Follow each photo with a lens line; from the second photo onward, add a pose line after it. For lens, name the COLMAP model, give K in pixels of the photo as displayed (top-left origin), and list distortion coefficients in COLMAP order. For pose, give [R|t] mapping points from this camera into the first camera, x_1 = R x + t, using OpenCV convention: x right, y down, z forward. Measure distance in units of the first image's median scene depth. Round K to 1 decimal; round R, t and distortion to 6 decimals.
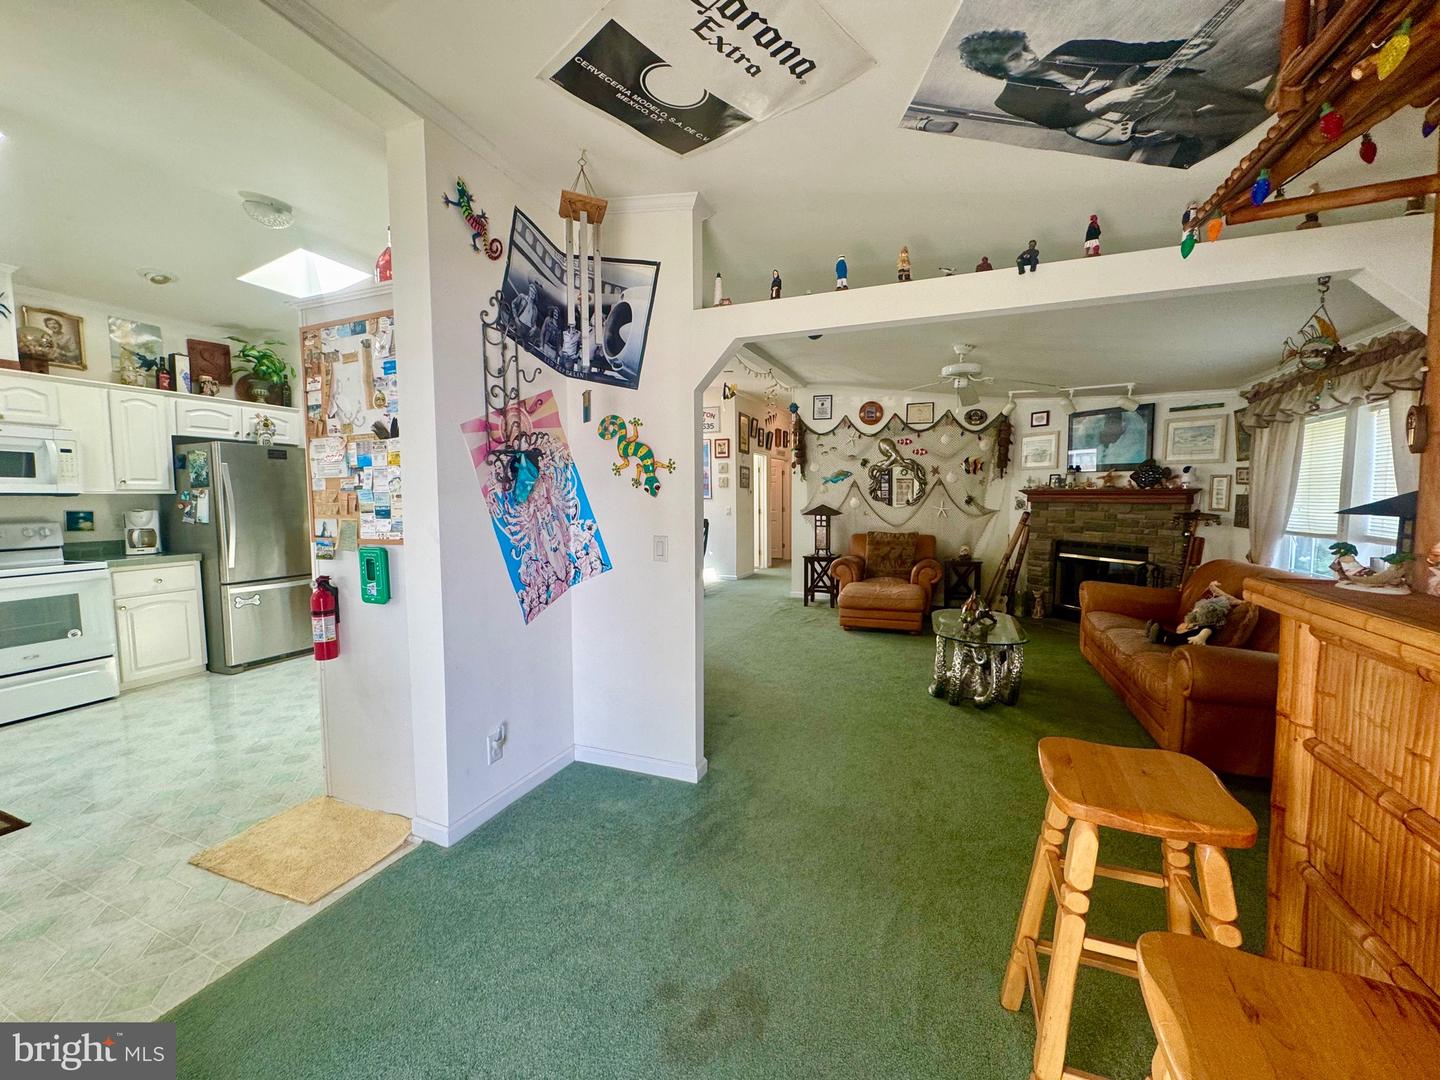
lens RADIAL K [[577.1, 0, 720.3], [0, 577.1, 537.6], [0, 0, 1]] dist [-0.001753, 0.000745]
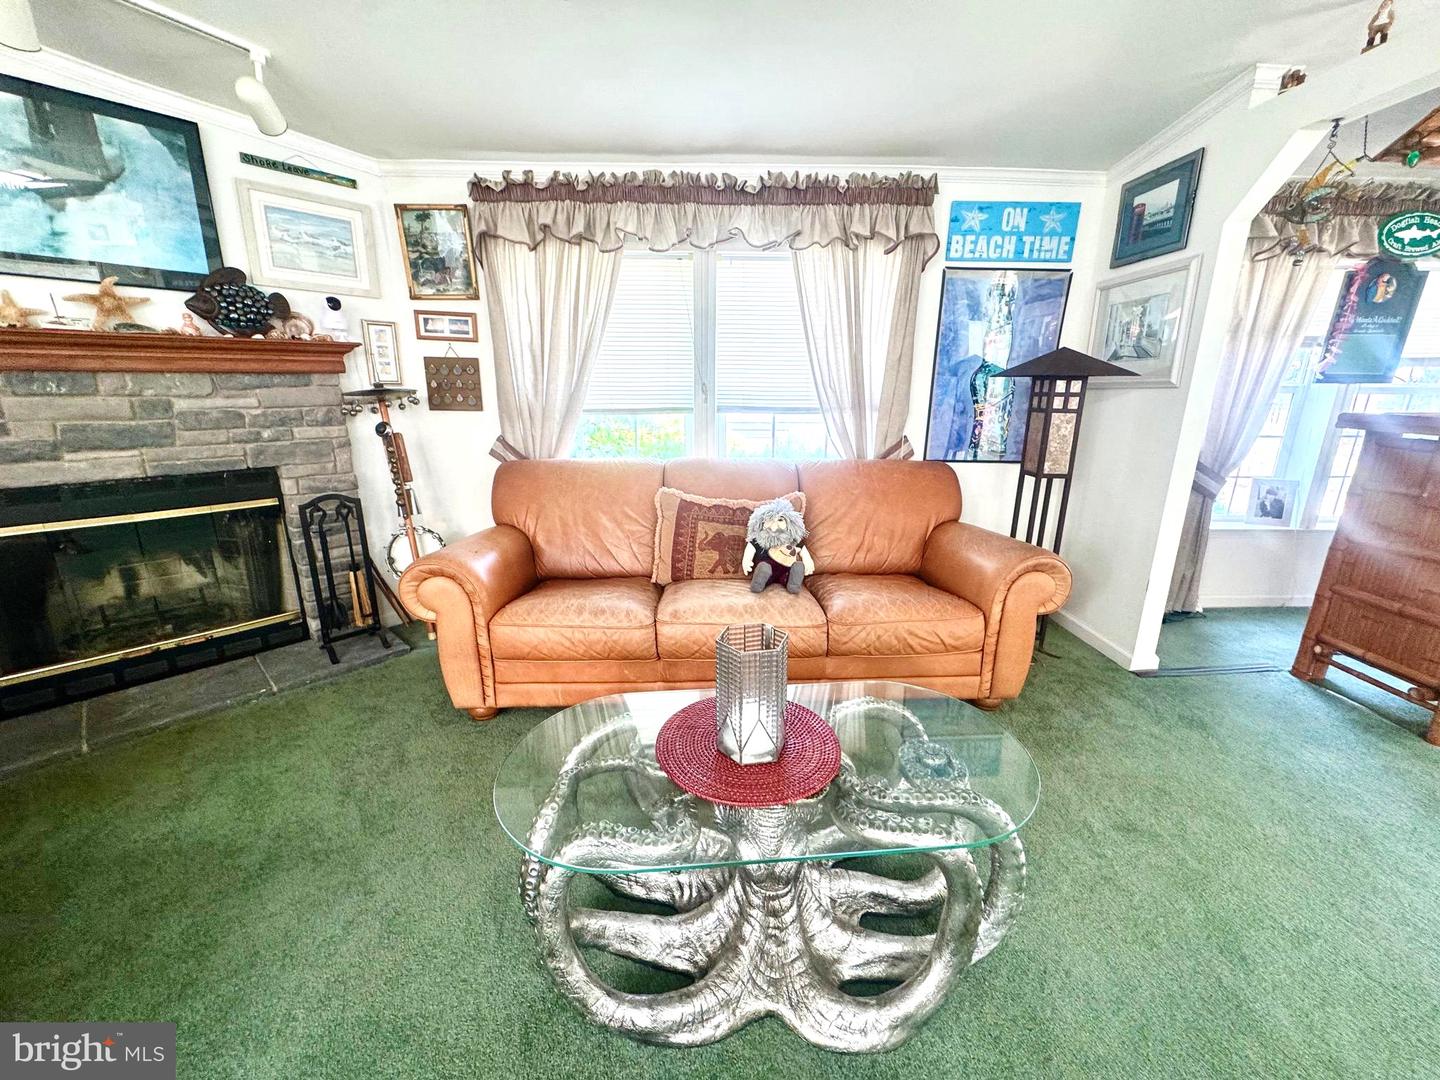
lens RADIAL K [[577.1, 0, 721.4], [0, 577.1, 536.0], [0, 0, 1]] dist [-0.001753, 0.000745]
pose [[-0.407260, -0.240902, 0.880969, 0.156043], [0.062688, 0.954938, 0.290109, -0.044721], [-0.911158, 0.173376, -0.373807, 0.858022]]
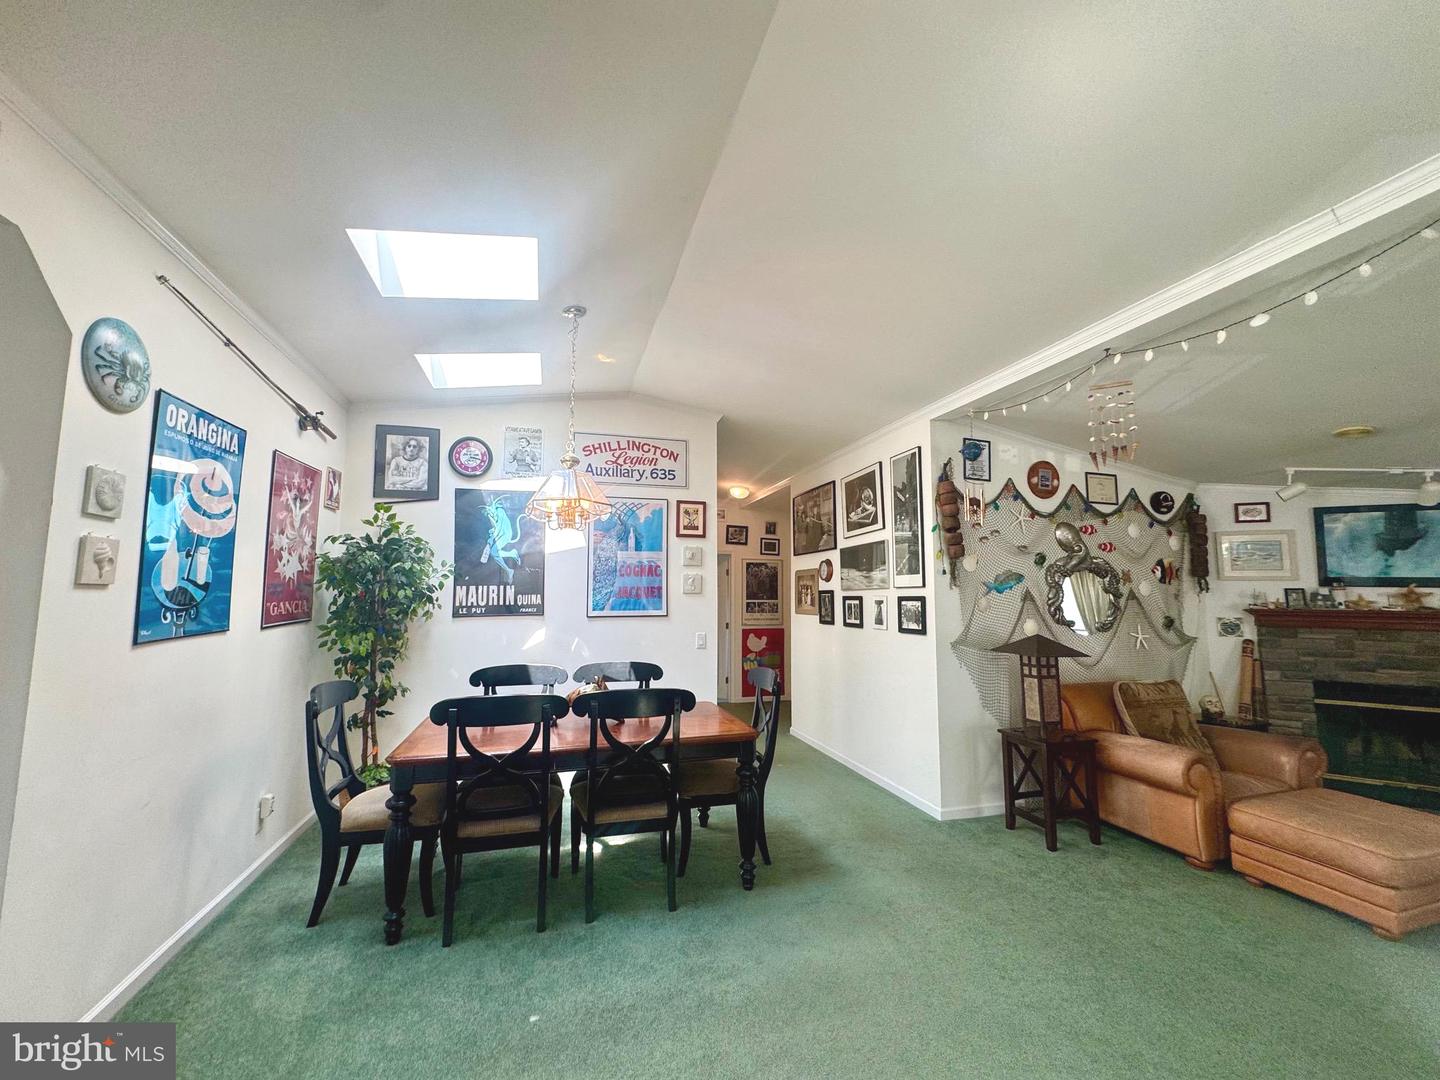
lens RADIAL K [[577.1, 0, 720.2], [0, 577.1, 536.9], [0, 0, 1]] dist [-0.001753, 0.000745]
pose [[0.784152, 0.073419, 0.616210, -0.518795], [0.034688, 0.986239, -0.161647, -0.095460], [-0.619599, 0.148131, 0.770814, 1.032872]]
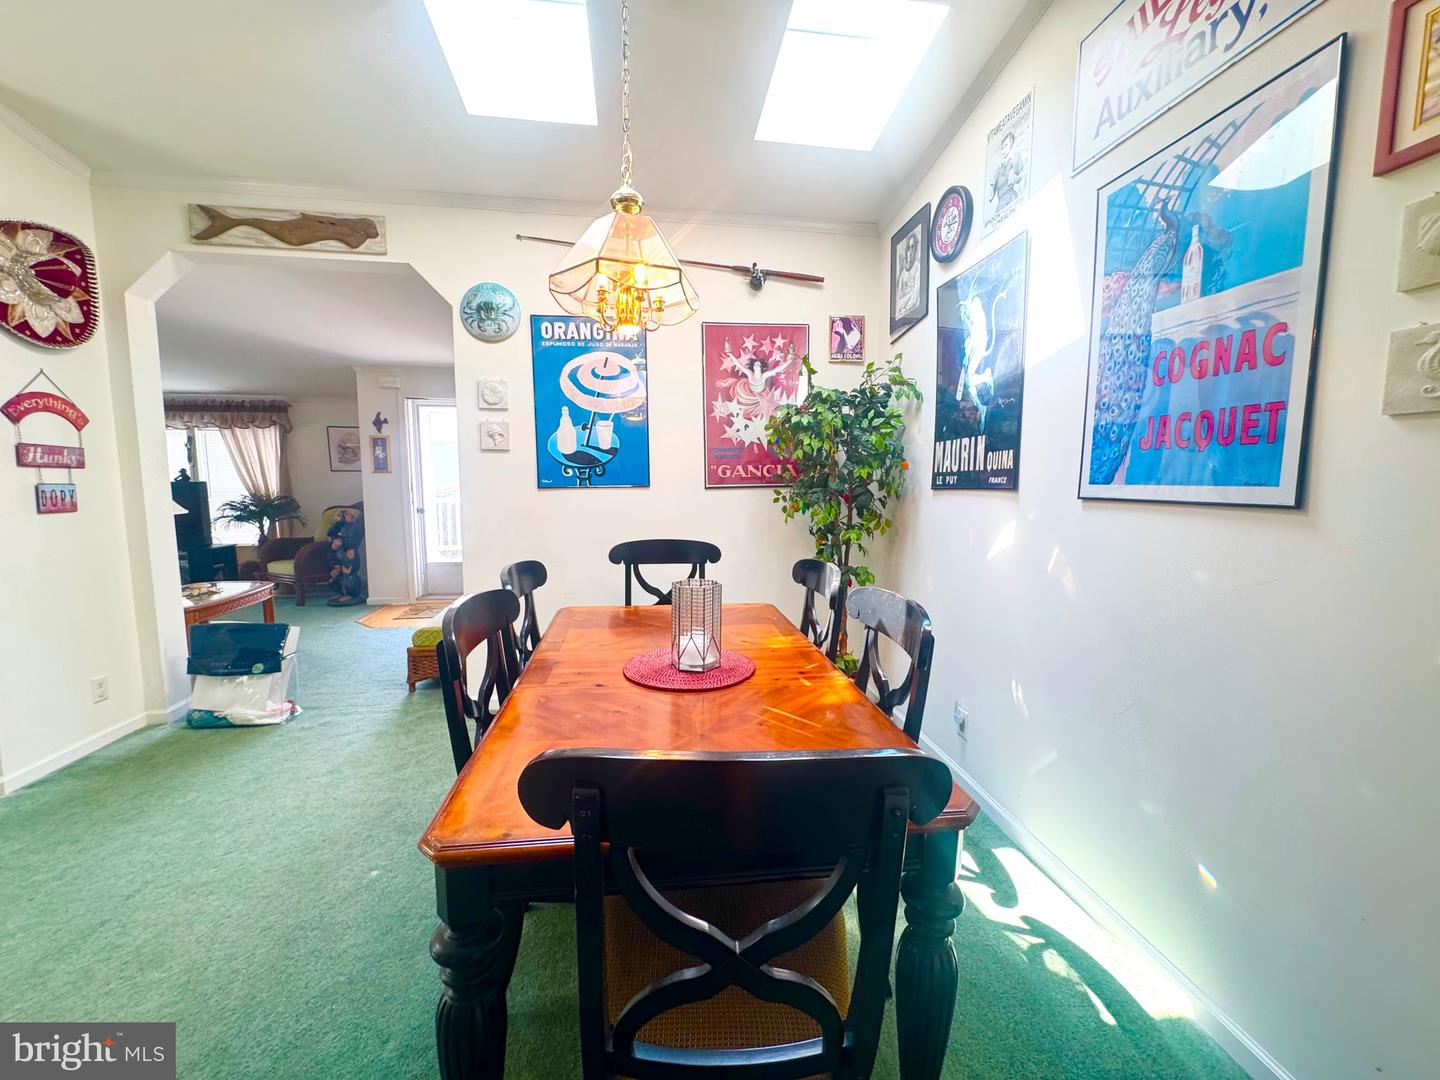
lens RADIAL K [[577.1, 0, 717.3], [0, 577.1, 535.6], [0, 0, 1]] dist [-0.001753, 0.000745]
pose [[0.493988, 0.103042, -0.863341, 0.060343], [-0.074168, 0.994327, 0.076238, -0.111428], [0.866300, 0.026372, 0.498828, 1.460307]]
